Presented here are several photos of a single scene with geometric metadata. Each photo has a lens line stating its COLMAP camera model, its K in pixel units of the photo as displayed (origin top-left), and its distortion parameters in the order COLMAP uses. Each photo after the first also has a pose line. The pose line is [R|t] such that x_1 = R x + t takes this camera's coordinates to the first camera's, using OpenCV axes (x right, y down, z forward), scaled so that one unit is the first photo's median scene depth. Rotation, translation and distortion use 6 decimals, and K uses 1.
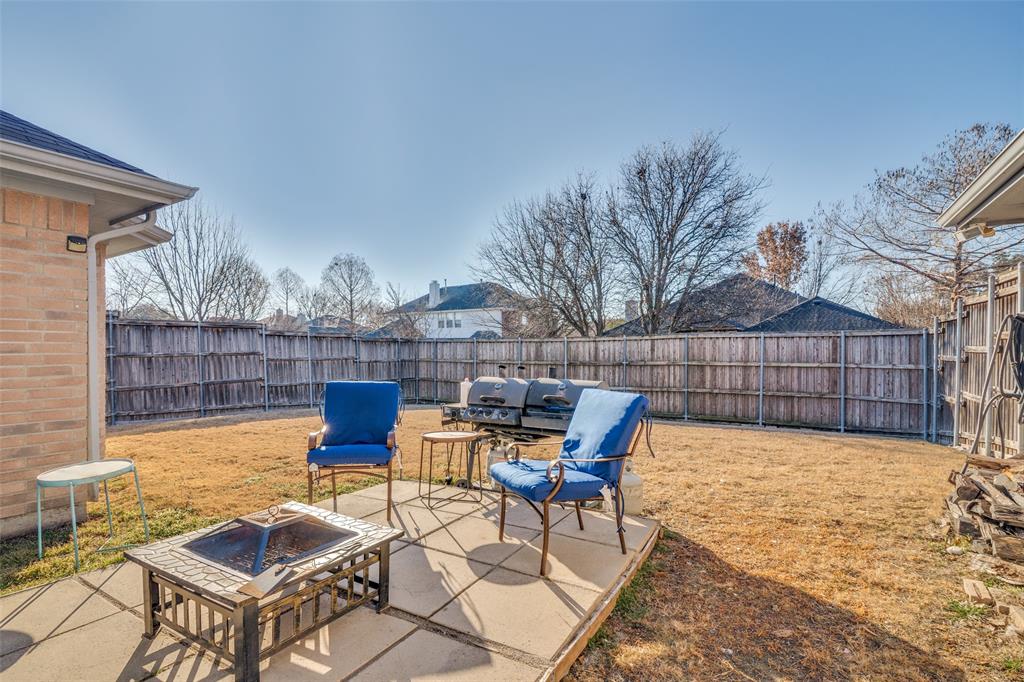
lens RADIAL K [[490.5, 0, 512.0], [0, 490.5, 341.0], [0, 0, 1]] dist [-0.029503, -0.000119]
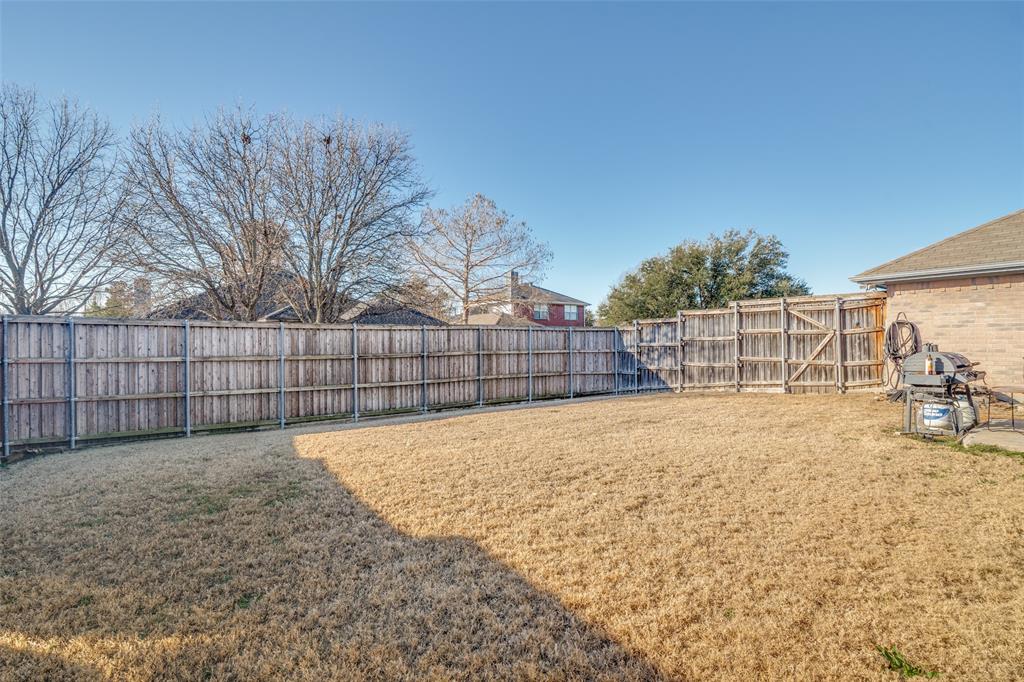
lens RADIAL K [[490.5, 0, 512.0], [0, 490.5, 341.0], [0, 0, 1]] dist [-0.029503, -0.000119]
pose [[0.361021, 0.008101, 0.932523, -0.597557], [-0.006369, 0.999960, -0.006221, 0.025520], [-0.932536, -0.003693, 0.361058, 0.535394]]
